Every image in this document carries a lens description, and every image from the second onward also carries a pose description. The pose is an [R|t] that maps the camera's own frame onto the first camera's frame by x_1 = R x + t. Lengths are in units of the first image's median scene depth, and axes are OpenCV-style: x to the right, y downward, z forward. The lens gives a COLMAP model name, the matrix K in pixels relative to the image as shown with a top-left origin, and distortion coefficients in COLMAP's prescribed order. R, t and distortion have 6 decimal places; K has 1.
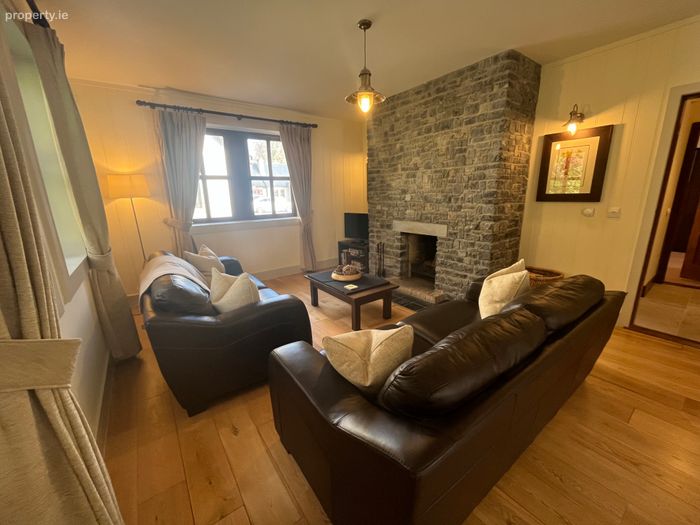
lens RADIAL K [[282.9, 0, 350.0], [0, 282.9, 262.5], [0, 0, 1]] dist [-0.002169, 0.000002]
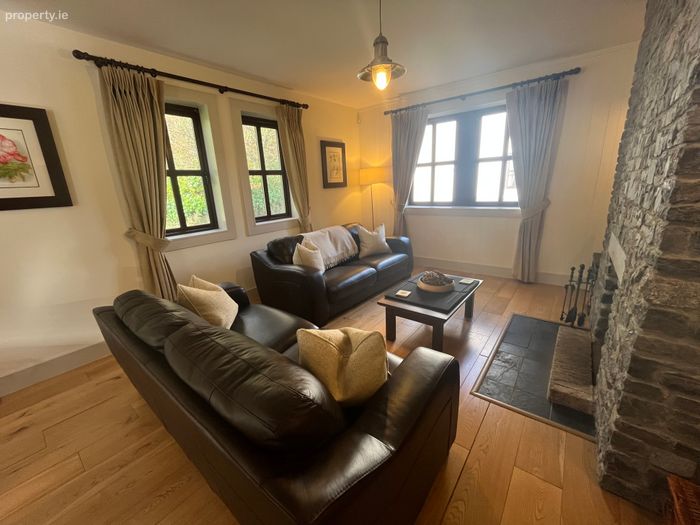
lens RADIAL K [[283.8, 0, 347.7], [0, 283.8, 262.8], [0, 0, 1]] dist [-0.000935, -0.000127]
pose [[0.263917, 0.268187, -0.926512, 0.552069], [-0.190491, 0.956141, 0.222502, -0.121624], [0.945548, 0.117770, 0.303429, 0.415042]]
